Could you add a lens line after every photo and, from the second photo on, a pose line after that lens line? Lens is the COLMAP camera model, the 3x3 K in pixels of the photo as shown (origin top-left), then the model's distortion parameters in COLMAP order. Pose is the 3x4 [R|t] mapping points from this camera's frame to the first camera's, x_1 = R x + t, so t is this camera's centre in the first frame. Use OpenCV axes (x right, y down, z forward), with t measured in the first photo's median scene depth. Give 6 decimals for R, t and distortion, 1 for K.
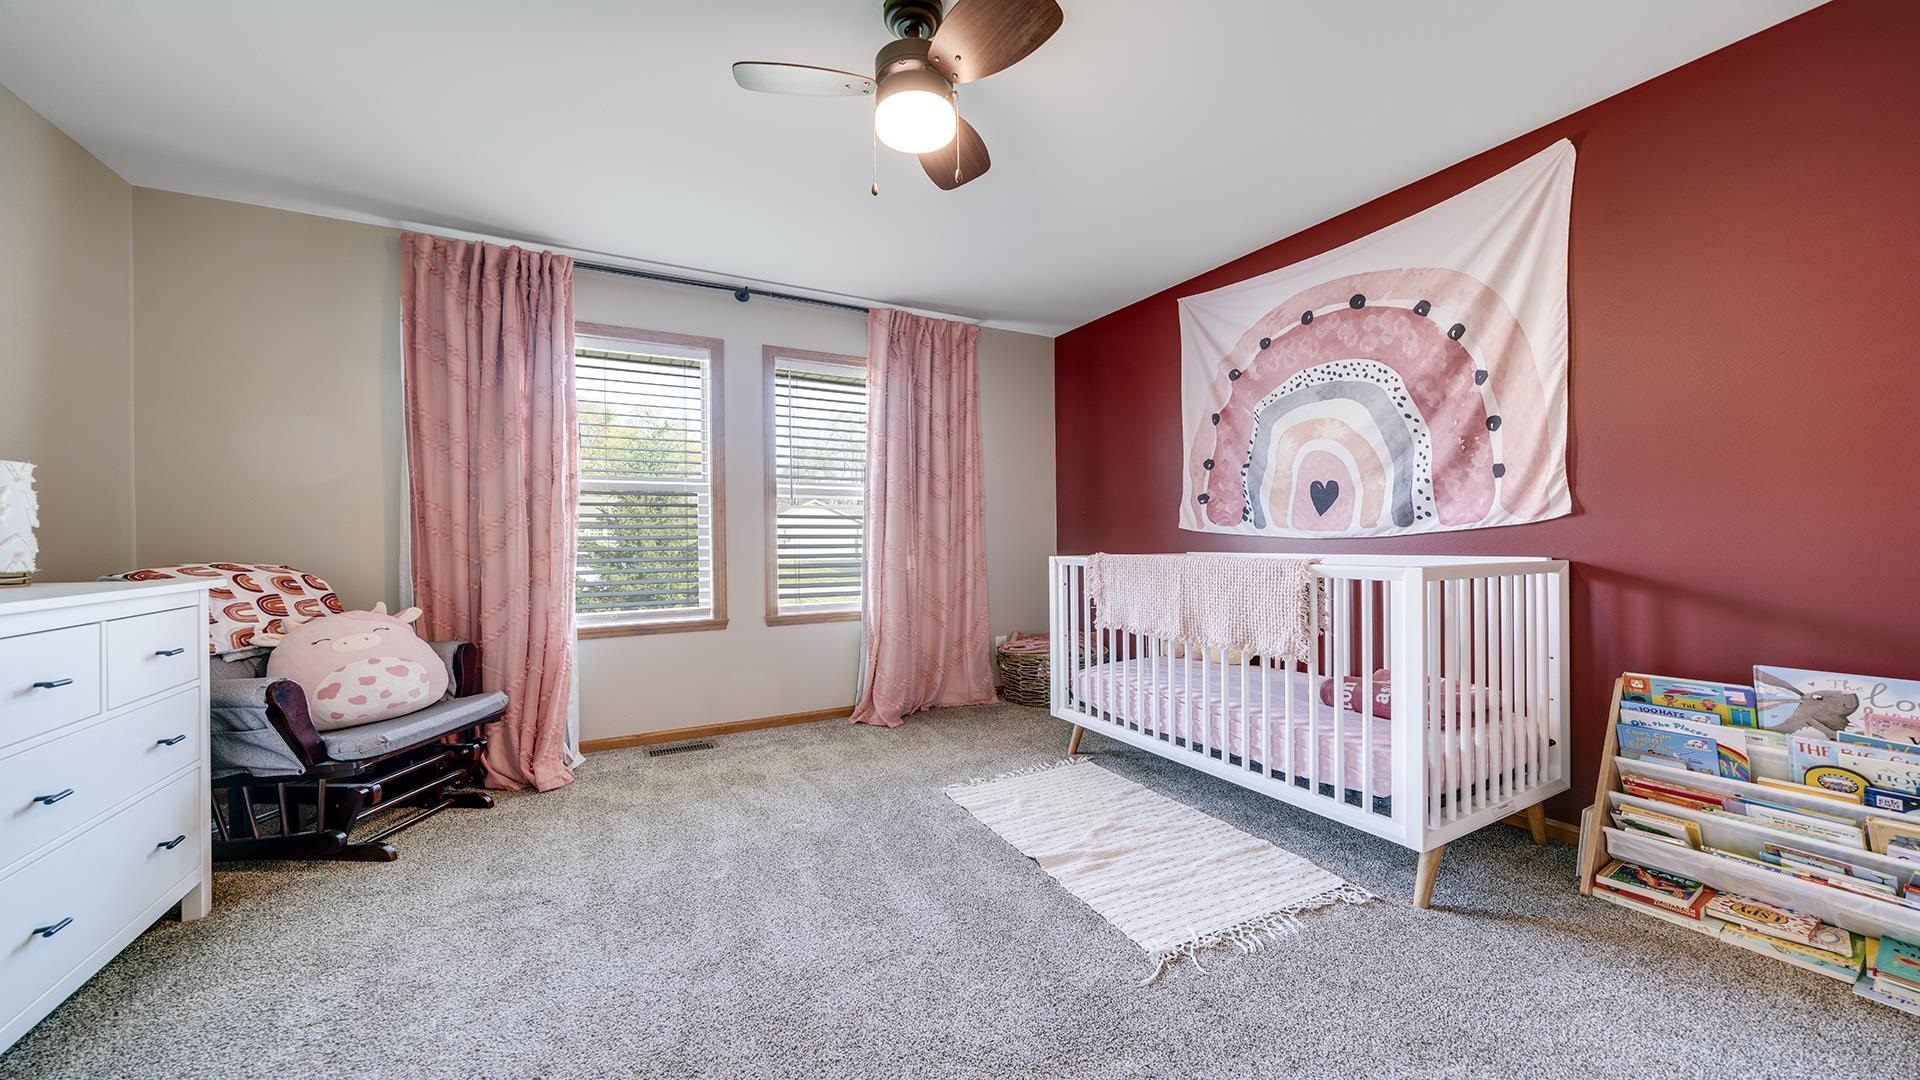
lens RADIAL K [[681.4, 0, 954.5], [0, 681.4, 551.1], [0, 0, 1]] dist [-0.005574, -0.000040]
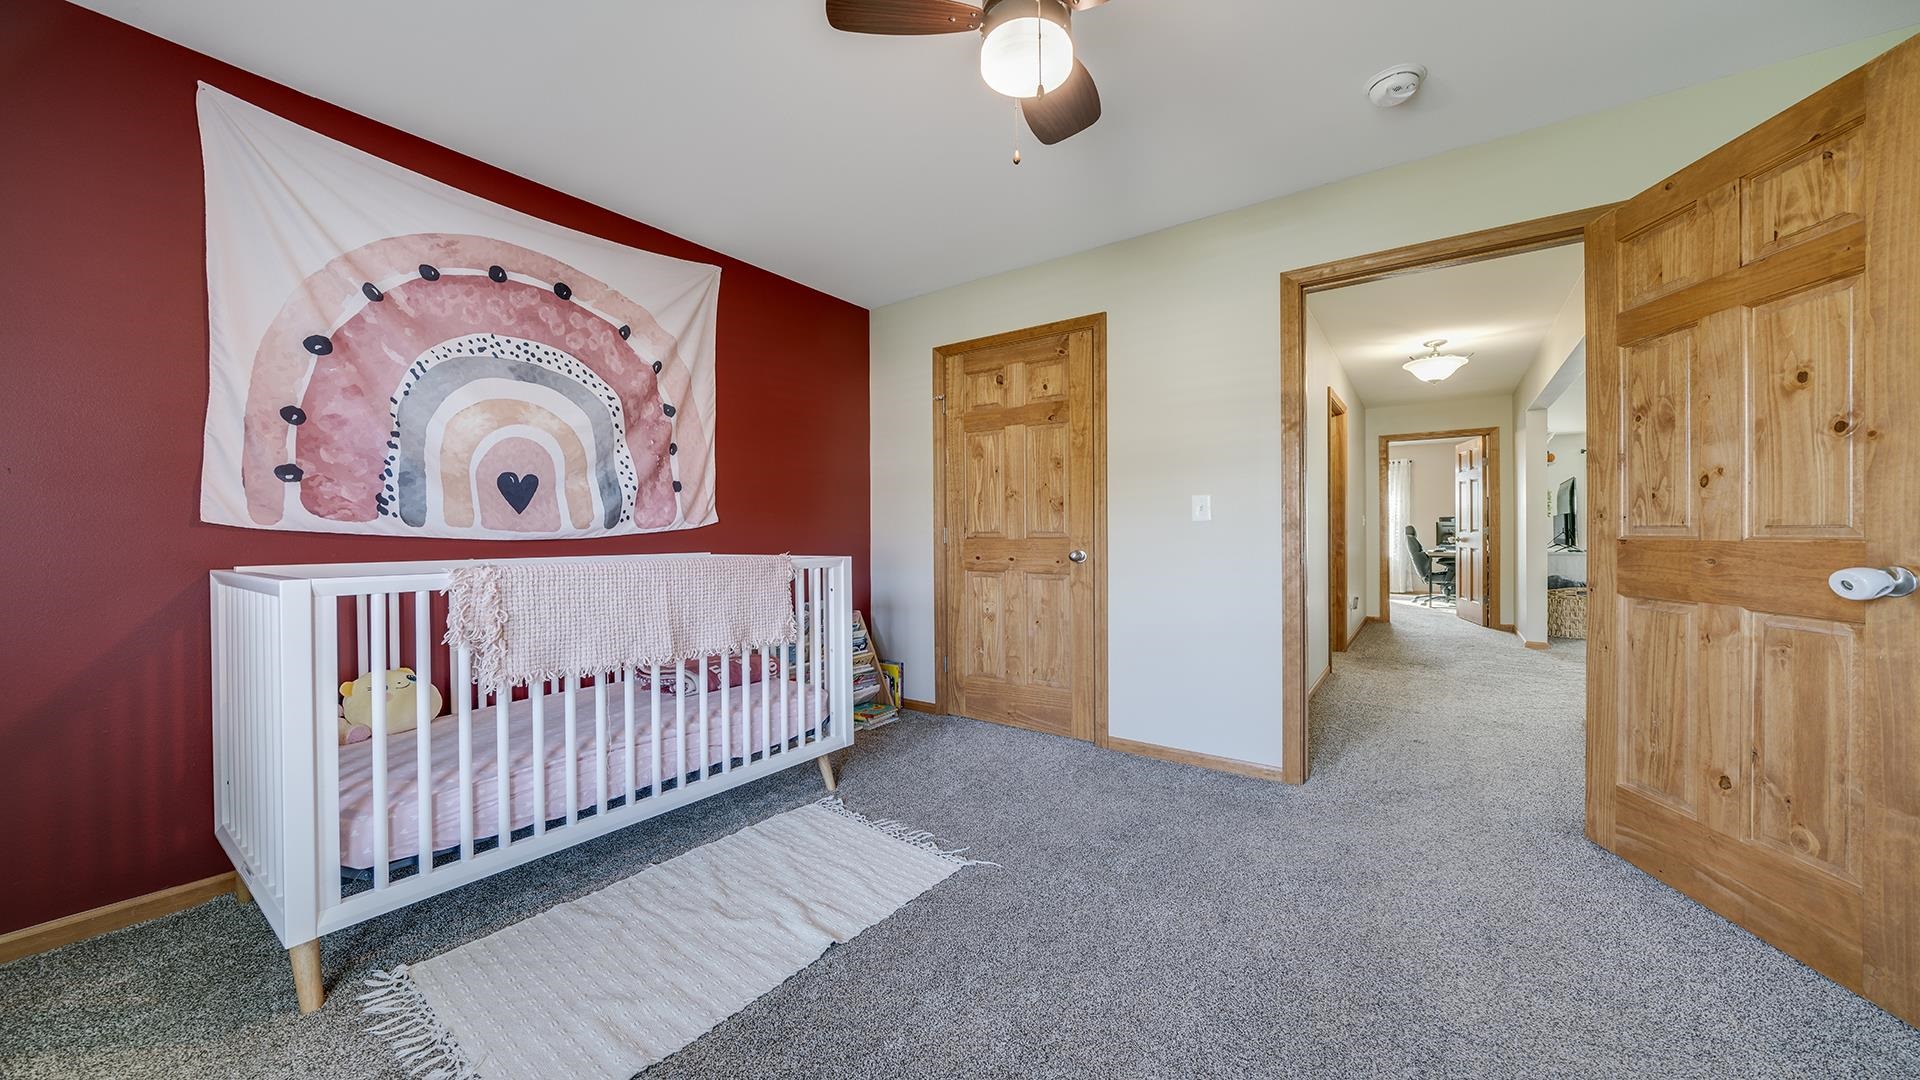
lens RADIAL K [[674.9, 0, 963.2], [0, 674.9, 535.5], [0, 0, 1]] dist [-0.002847, -0.000083]
pose [[-0.443240, 0.006870, 0.896377, -0.520042], [0.023093, 0.999726, 0.003757, -0.016187], [-0.896106, 0.022365, -0.443277, 0.960633]]
